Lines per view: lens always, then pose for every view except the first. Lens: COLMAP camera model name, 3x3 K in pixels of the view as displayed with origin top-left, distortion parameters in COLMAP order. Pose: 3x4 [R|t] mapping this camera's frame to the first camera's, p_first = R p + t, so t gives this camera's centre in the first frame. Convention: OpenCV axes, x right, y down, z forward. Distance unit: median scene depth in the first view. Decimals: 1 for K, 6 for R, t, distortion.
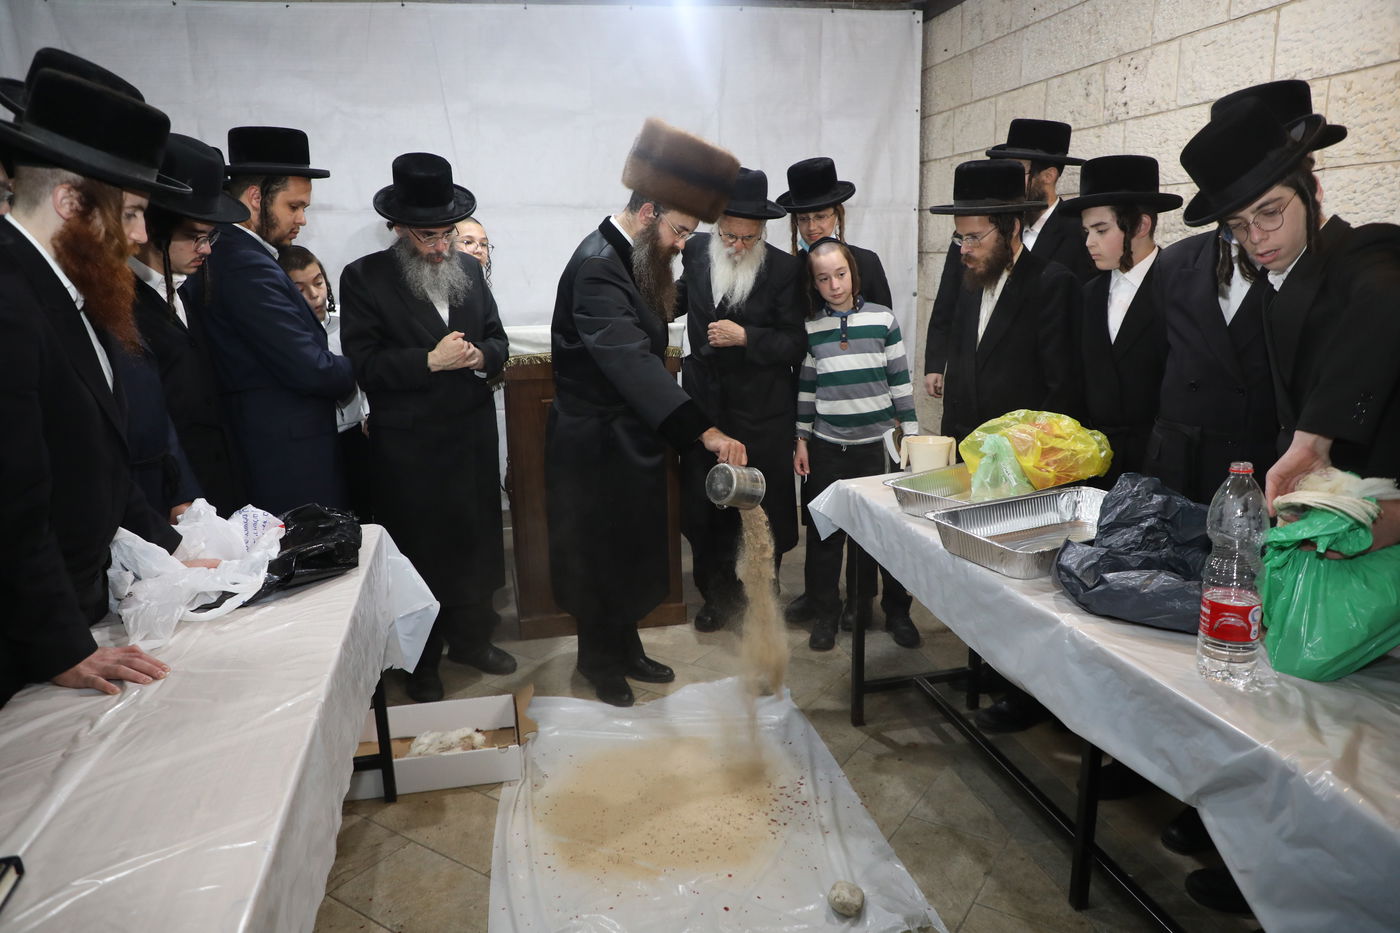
lens RADIAL K [[986.5, 0, 698.2], [0, 986.5, 471.8], [0, 0, 1]] dist [-0.050091, 0.051060]
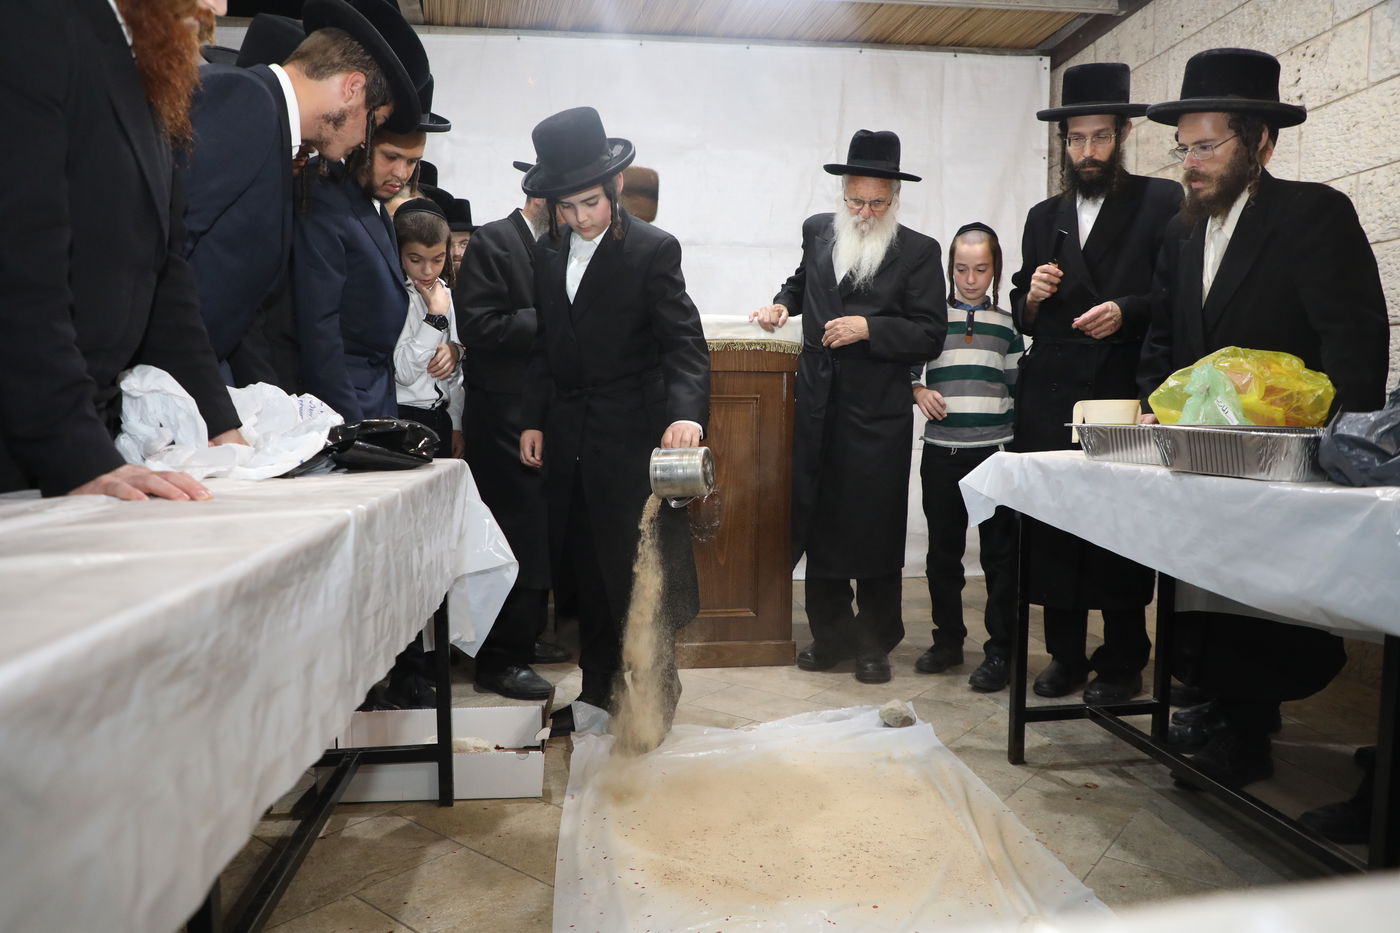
lens RADIAL K [[986.9, 0, 700.0], [0, 986.9, 466.5], [0, 0, 1]] dist [-0.043607, 0.039189]
pose [[0.996133, 0.031997, -0.081821, -0.033591], [-0.044238, 0.987317, -0.152475, 0.132556], [0.075905, 0.155505, 0.984915, 0.131054]]
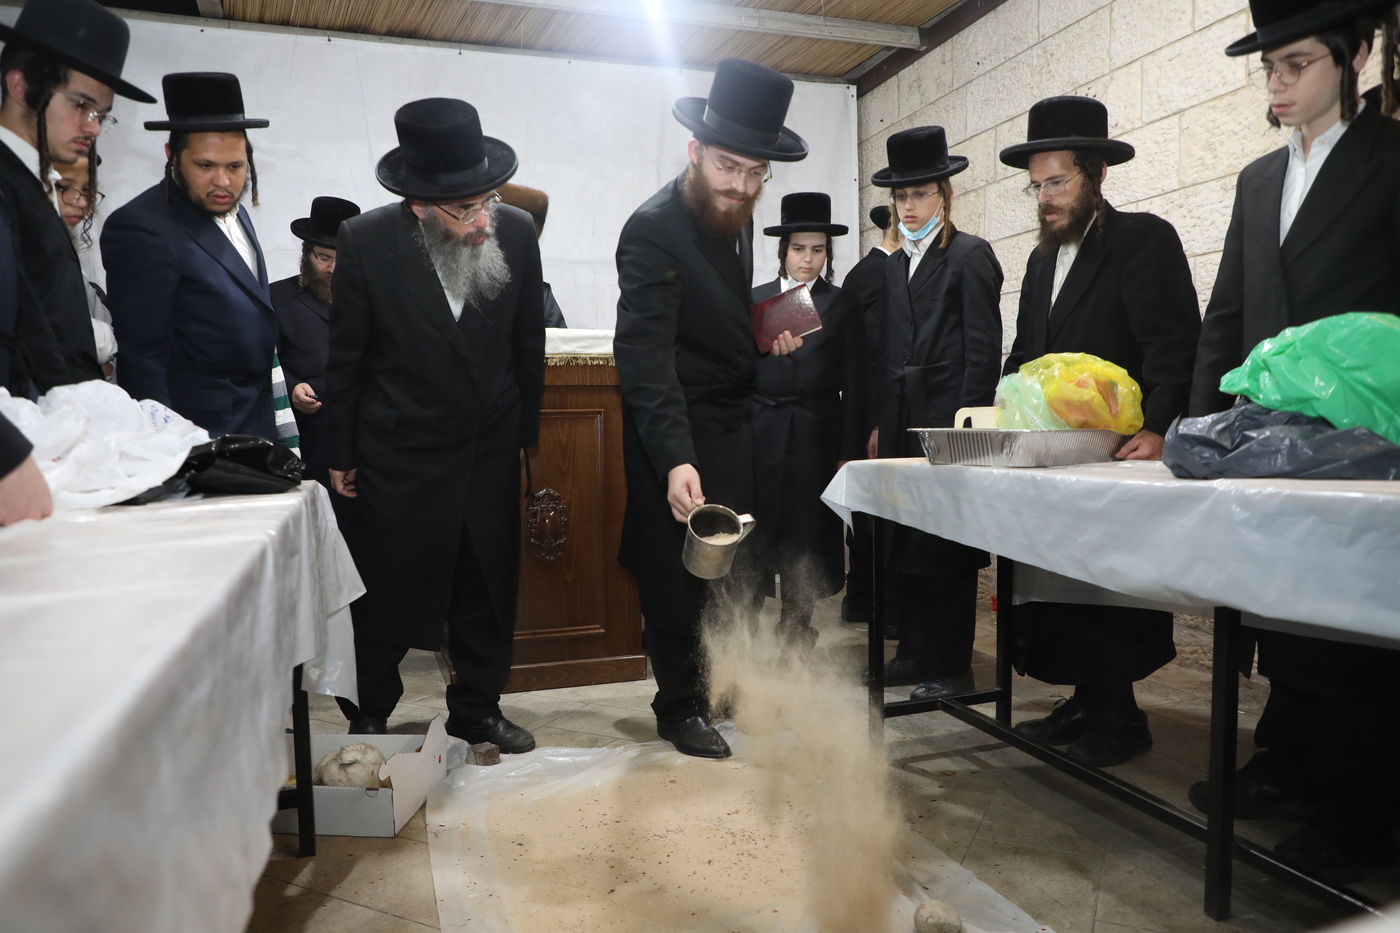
lens RADIAL K [[986.9, 0, 700.0], [0, 986.9, 466.5], [0, 0, 1]] dist [-0.043607, 0.039189]
pose [[0.992874, 0.003809, 0.119104, -0.077039], [0.016815, 0.985011, -0.171668, 0.134613], [-0.117973, 0.172447, 0.977929, 0.135751]]
